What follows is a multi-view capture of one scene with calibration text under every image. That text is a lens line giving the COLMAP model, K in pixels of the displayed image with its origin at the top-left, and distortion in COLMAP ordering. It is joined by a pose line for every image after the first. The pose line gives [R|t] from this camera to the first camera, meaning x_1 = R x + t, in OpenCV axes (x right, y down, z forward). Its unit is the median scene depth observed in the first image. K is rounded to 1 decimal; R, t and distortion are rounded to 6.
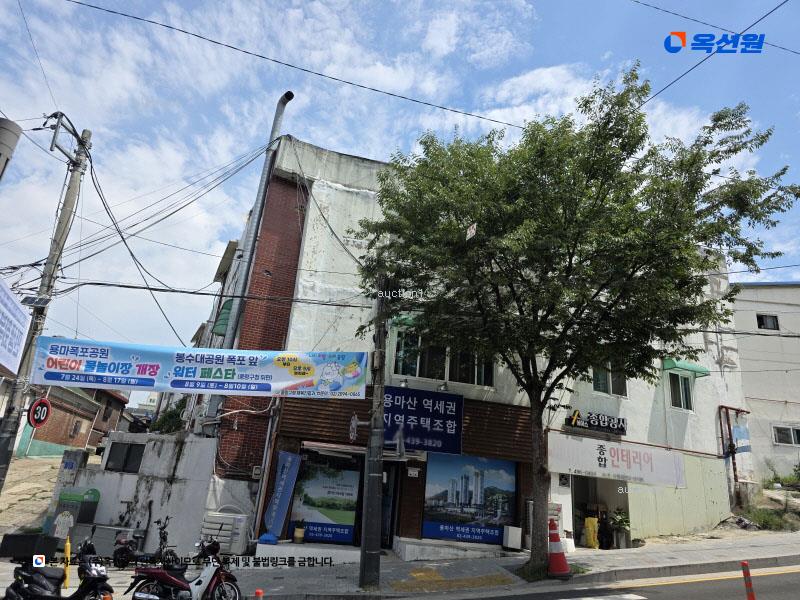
lens RADIAL K [[535.1, 0, 396.5], [0, 535.1, 297.0], [0, 0, 1]] dist [0.073124, -0.067000]
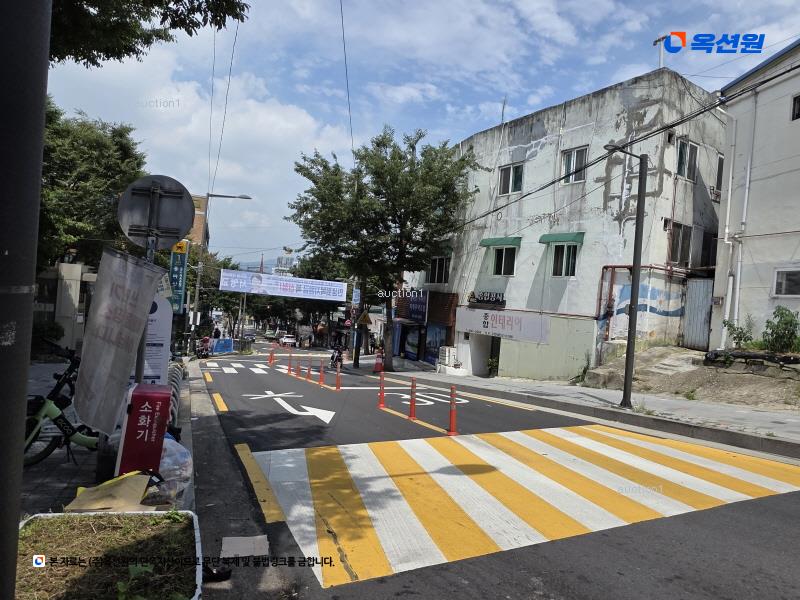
lens RADIAL K [[480.9, 0, 403.4], [0, 480.9, 297.5], [0, 0, 1]] dist [0.002829, 0.000456]
pose [[0.157833, -0.072248, -0.984819, 1.759847], [0.272542, 0.961768, -0.026877, 0.229318], [0.949110, -0.264163, 0.171490, 0.648617]]
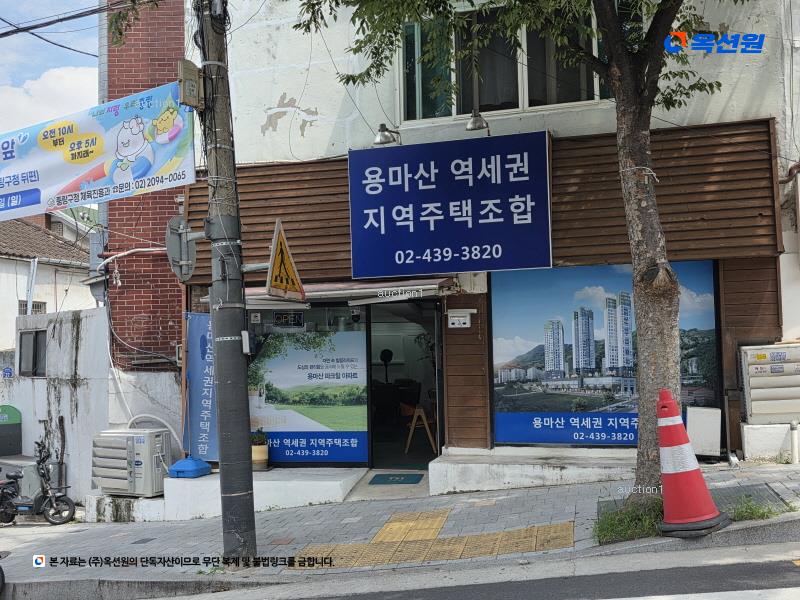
lens RADIAL K [[866.9, 0, 400.0], [0, 866.9, 300.0], [0, 0, 1]] dist [0.123444, -0.009651]
pose [[0.873843, -0.137742, -0.466288, 0.331583], [0.256076, 0.945622, 0.200560, 0.144416], [0.413307, -0.294663, 0.861598, 0.333430]]
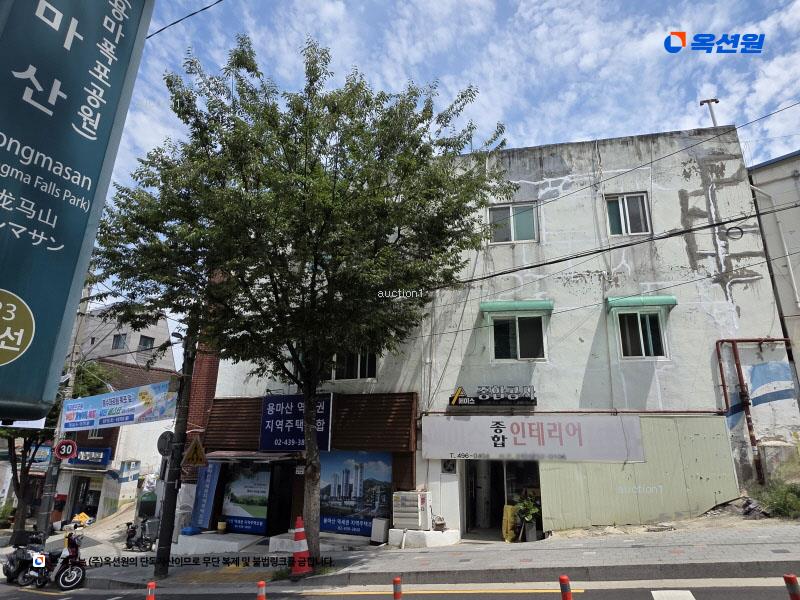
lens RADIAL K [[480.9, 0, 403.4], [0, 480.9, 297.5], [0, 0, 1]] dist [0.002829, 0.000456]
pose [[0.798278, -0.250259, -0.547835, 0.802365], [0.254079, 0.964617, -0.070420, 0.108742], [0.546074, -0.082978, 0.833617, 0.328503]]
